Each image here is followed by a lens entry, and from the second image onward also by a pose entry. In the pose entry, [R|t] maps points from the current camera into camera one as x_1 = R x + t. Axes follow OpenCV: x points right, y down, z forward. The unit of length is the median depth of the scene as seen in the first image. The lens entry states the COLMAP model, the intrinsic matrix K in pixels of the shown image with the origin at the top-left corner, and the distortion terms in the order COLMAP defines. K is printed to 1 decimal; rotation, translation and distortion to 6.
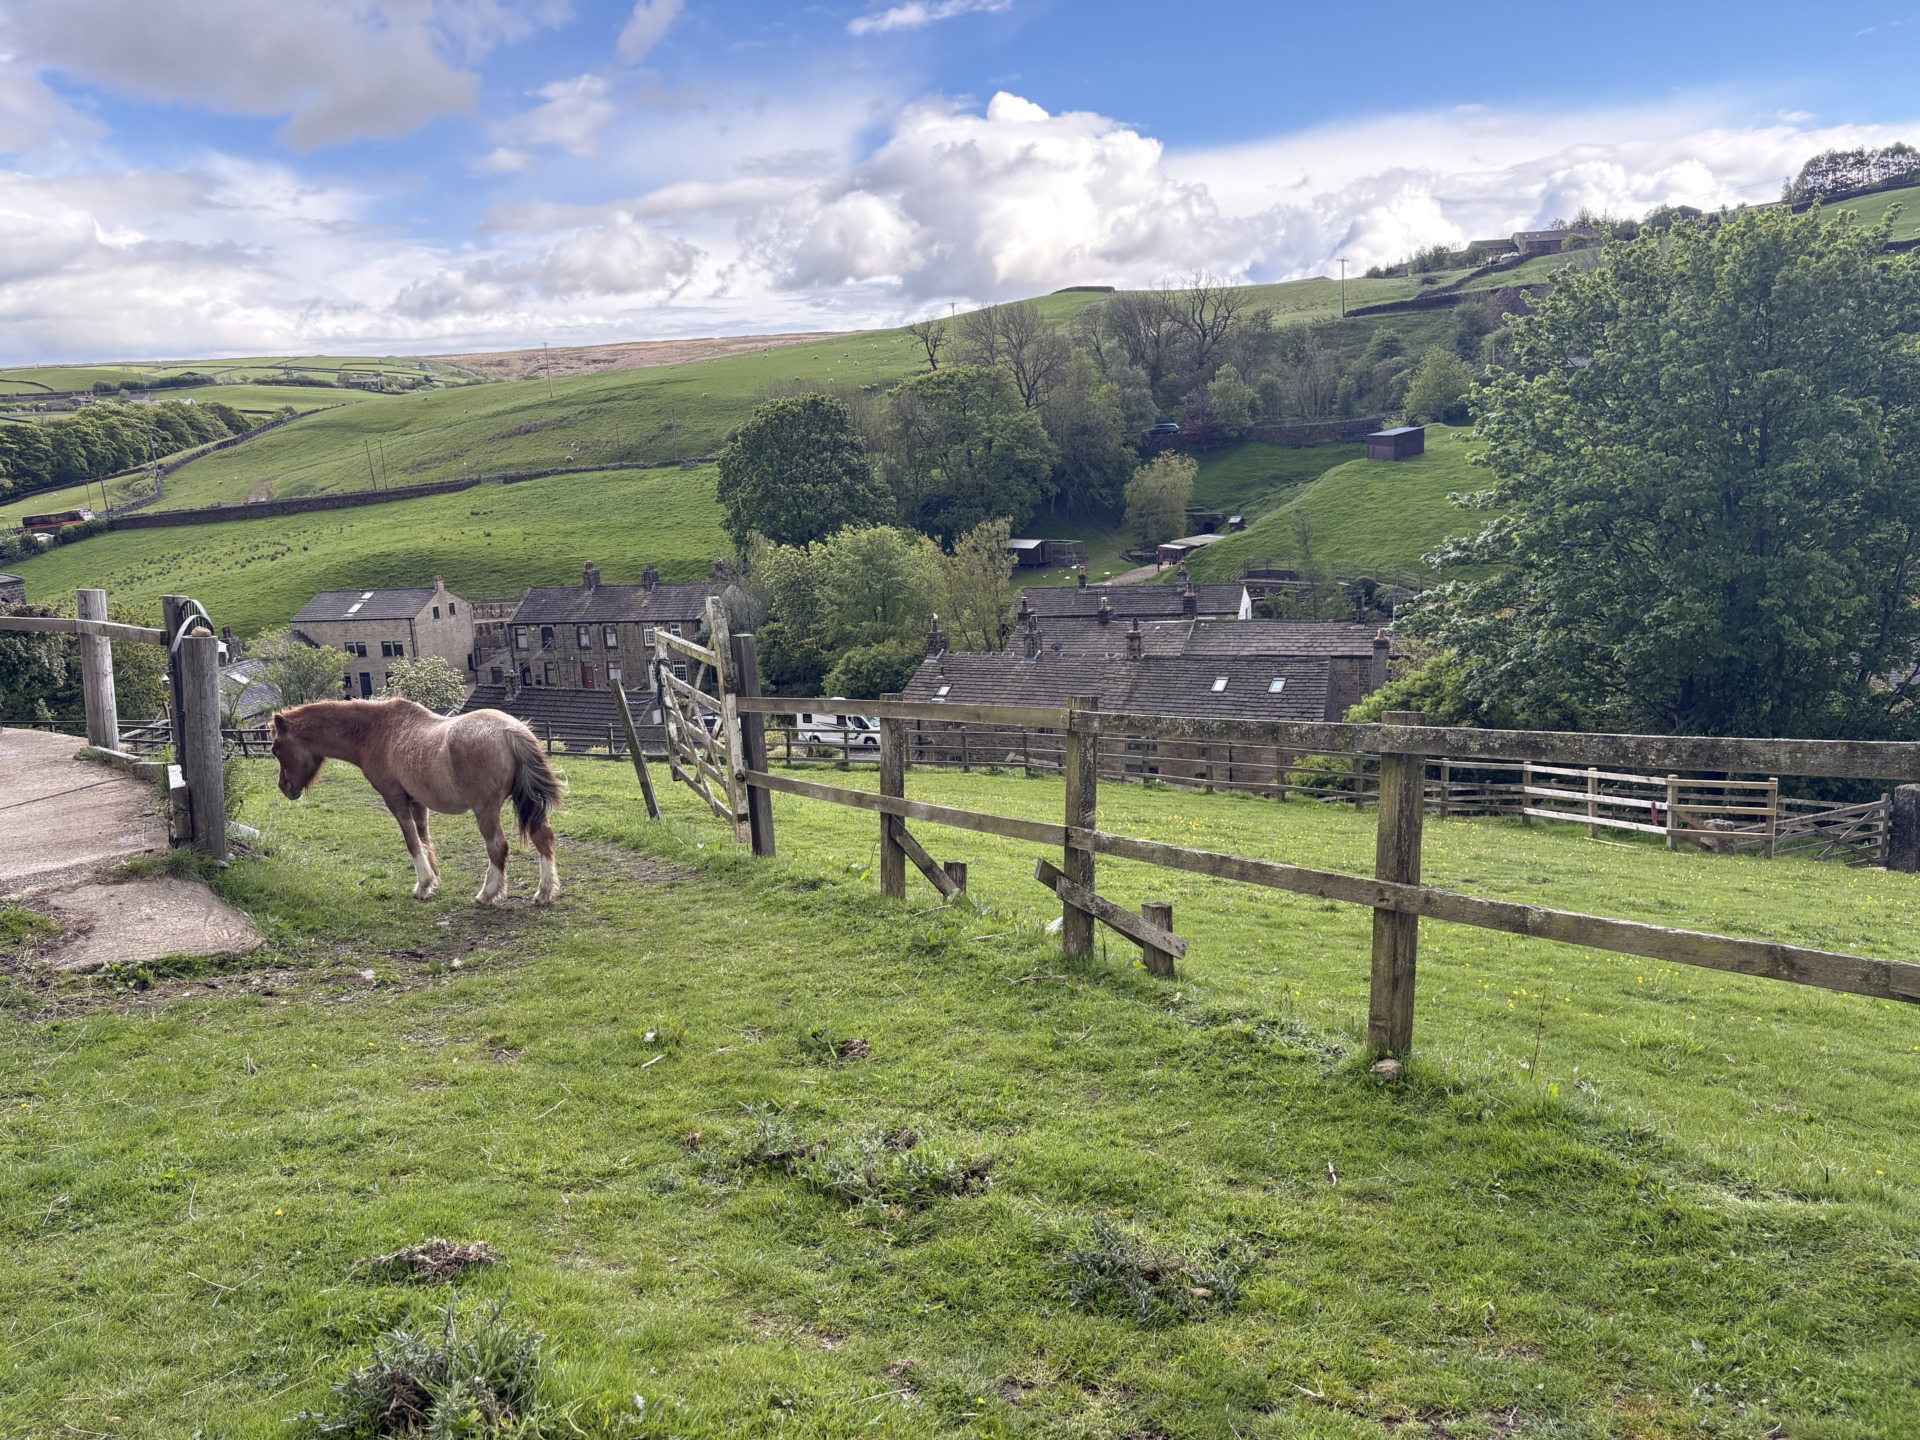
lens RADIAL K [[1467.2, 0, 960.2], [0, 1467.2, 719.4], [0, 0, 1]] dist [0.004570, 0.000505]
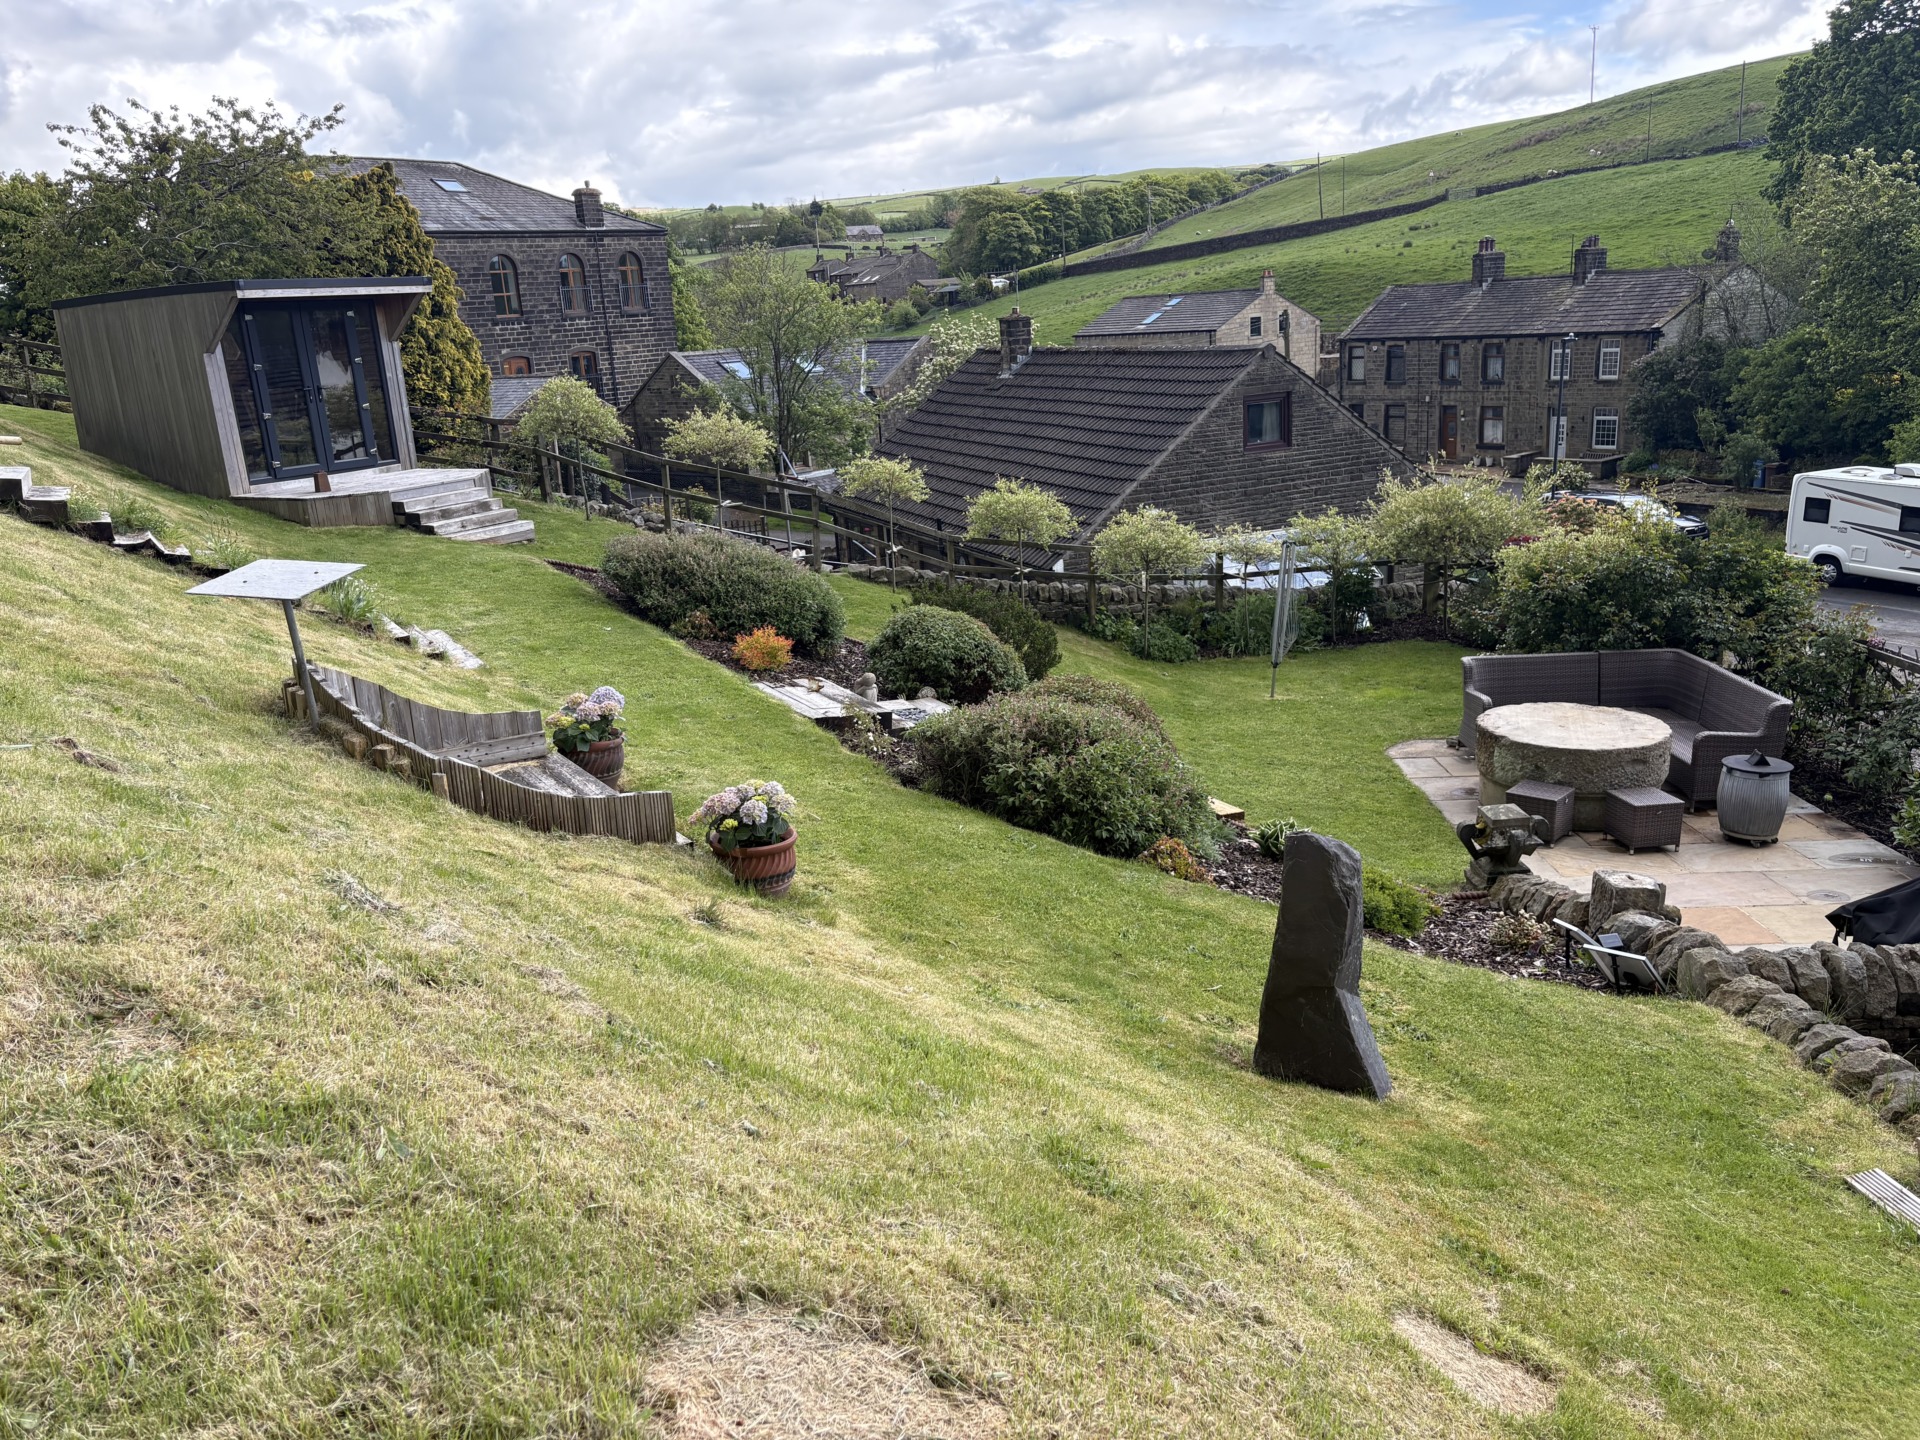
lens RADIAL K [[1467.2, 0, 955.9], [0, 1467.2, 715.9], [0, 0, 1]] dist [0.004570, 0.000505]
pose [[0.768107, 0.180035, -0.614491, -0.019742], [-0.106555, 0.982217, 0.154580, 0.012752], [0.631394, -0.053257, 0.773631, 0.388973]]
